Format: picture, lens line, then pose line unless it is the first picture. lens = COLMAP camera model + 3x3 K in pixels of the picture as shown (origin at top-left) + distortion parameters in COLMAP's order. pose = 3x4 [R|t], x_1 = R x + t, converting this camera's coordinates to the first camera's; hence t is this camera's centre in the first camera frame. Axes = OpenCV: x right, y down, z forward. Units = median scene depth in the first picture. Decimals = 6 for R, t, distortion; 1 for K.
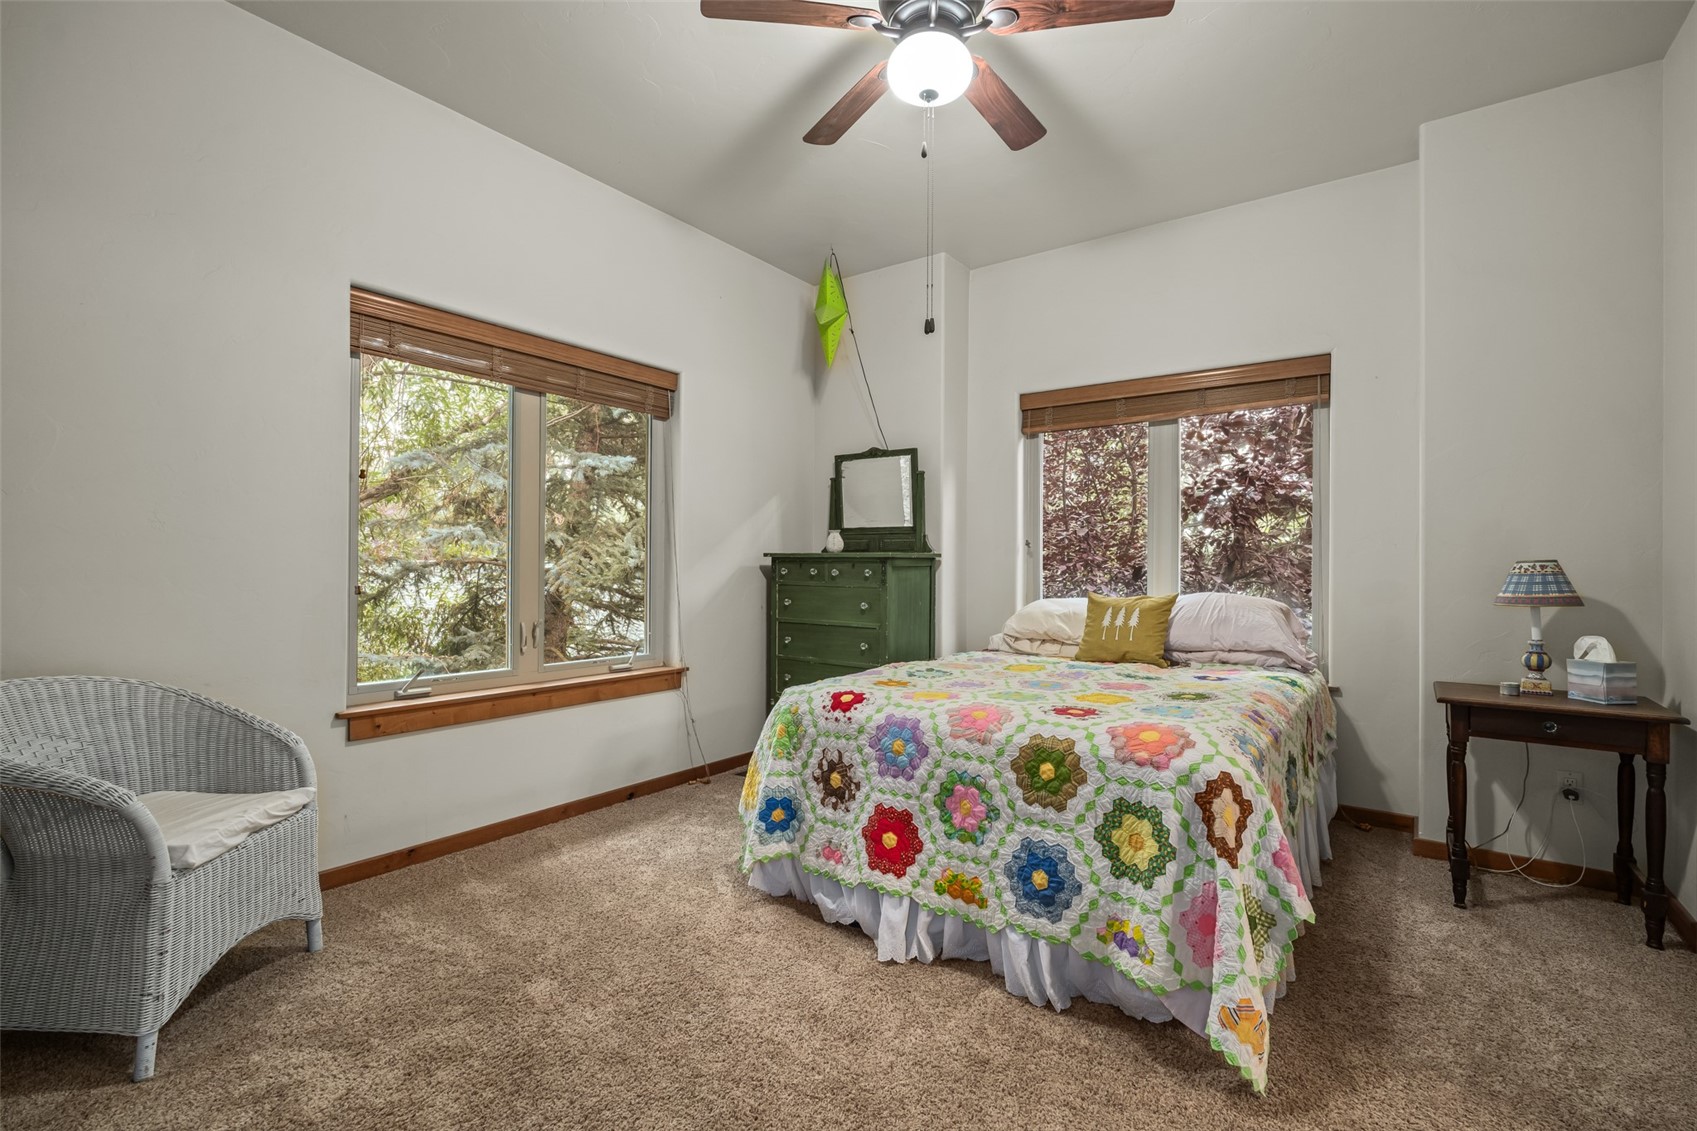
lens RADIAL K [[739.9, 0, 850.6], [0, 739.9, 555.9], [0, 0, 1]] dist [-0.003465, -0.000216]
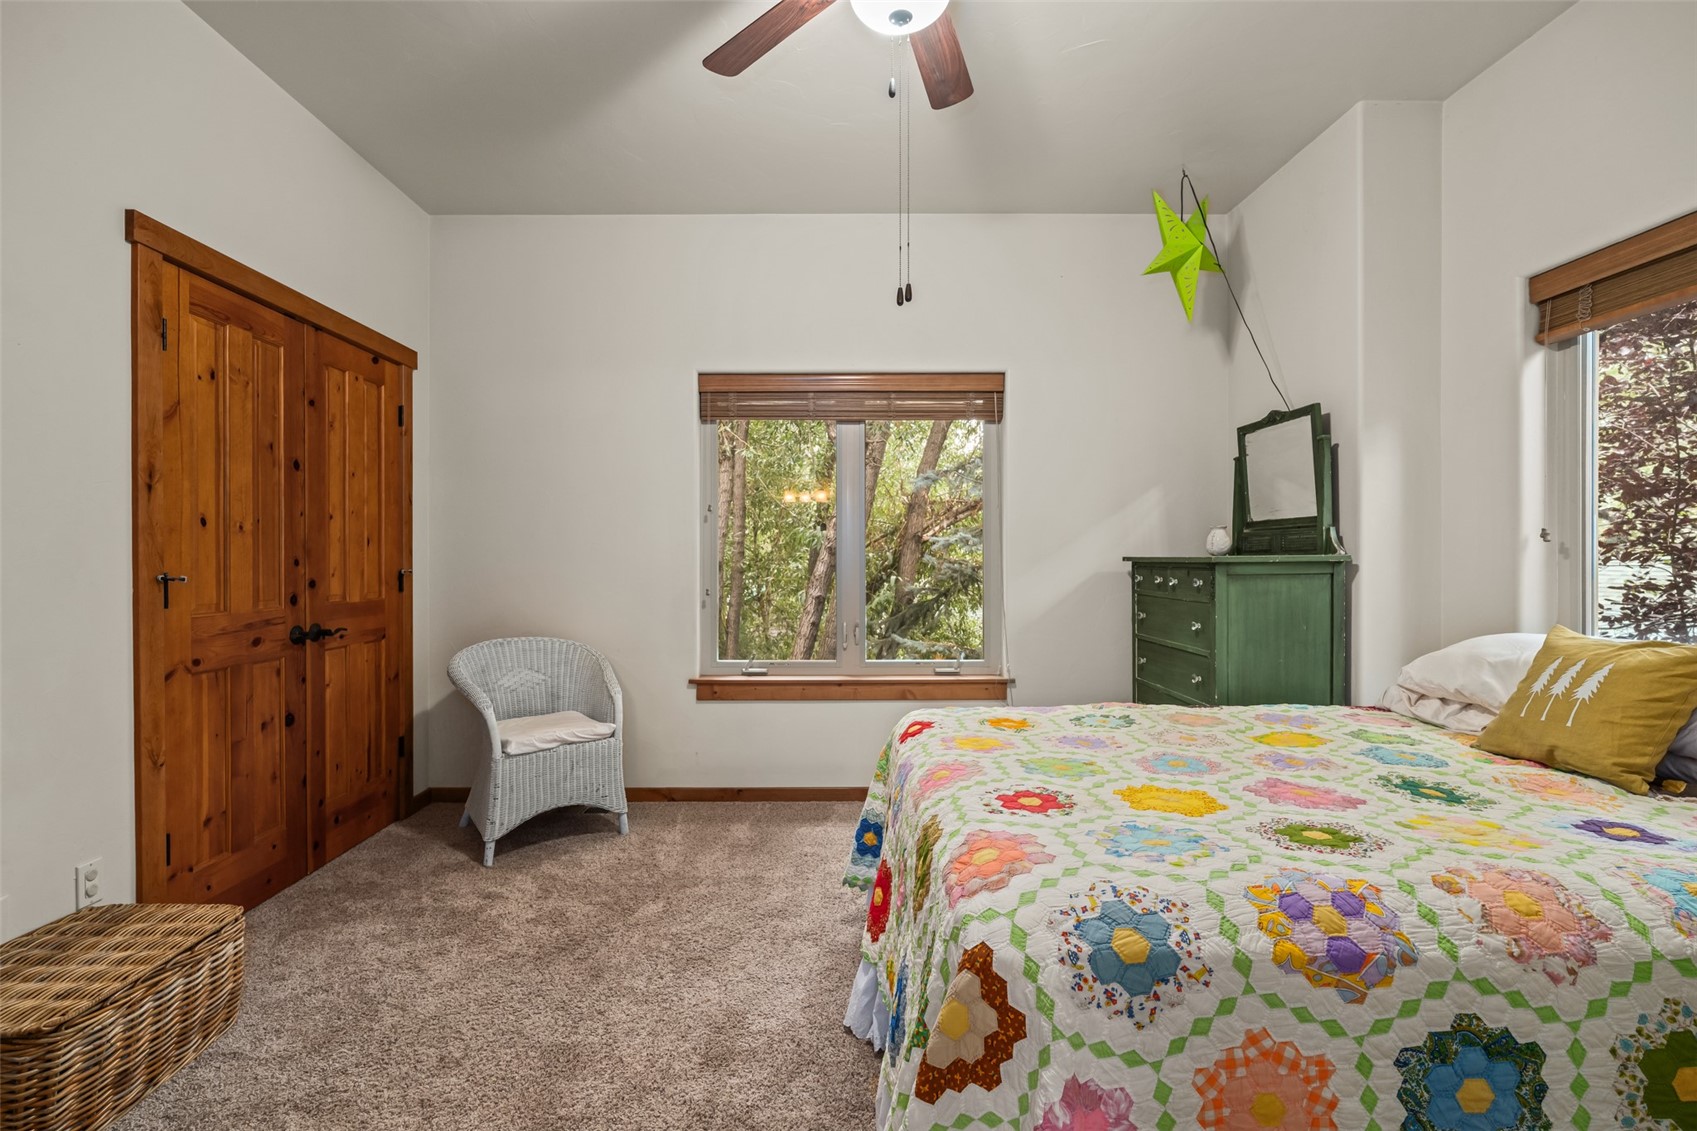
lens RADIAL K [[739.9, 0, 850.6], [0, 739.9, 555.9], [0, 0, 1]] dist [-0.003465, -0.000216]
pose [[0.604411, -0.013396, -0.796560, 0.425633], [0.018249, 0.999829, -0.002968, -0.009633], [0.796464, -0.012743, 0.604552, 0.261041]]
